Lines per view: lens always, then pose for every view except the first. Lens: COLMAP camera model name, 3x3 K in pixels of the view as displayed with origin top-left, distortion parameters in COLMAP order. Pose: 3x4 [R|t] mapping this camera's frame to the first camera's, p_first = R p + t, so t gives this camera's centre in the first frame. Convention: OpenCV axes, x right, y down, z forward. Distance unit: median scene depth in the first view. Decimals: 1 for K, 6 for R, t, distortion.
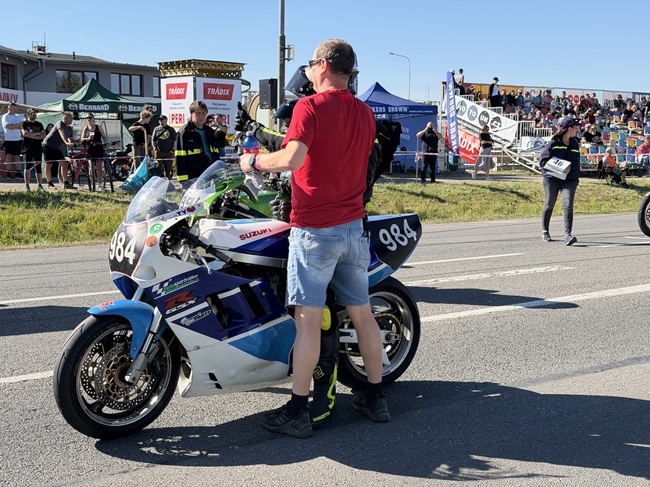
lens RADIAL K [[895.9, 0, 325.0], [0, 895.9, 243.5], [0, 0, 1]] dist [0.218586, -0.530962]
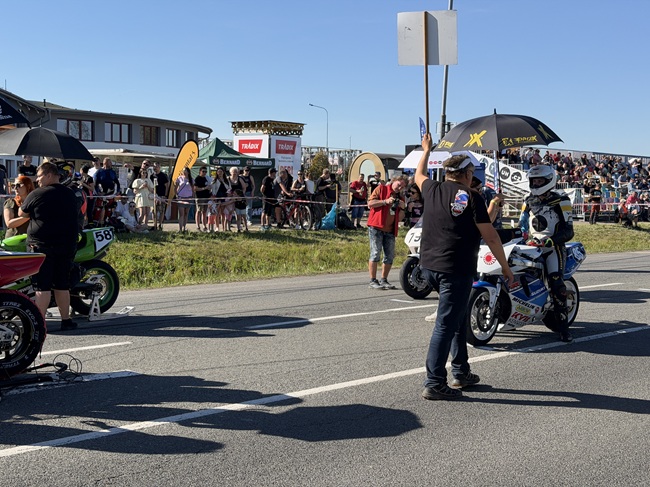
lens RADIAL K [[895.9, 0, 325.0], [0, 895.9, 243.5], [0, 0, 1]] dist [0.218586, -0.530962]
pose [[0.988041, 0.002932, 0.154163, -1.510121], [0.004282, 0.998912, -0.046440, 0.079372], [-0.154131, 0.046545, 0.986953, -1.009426]]
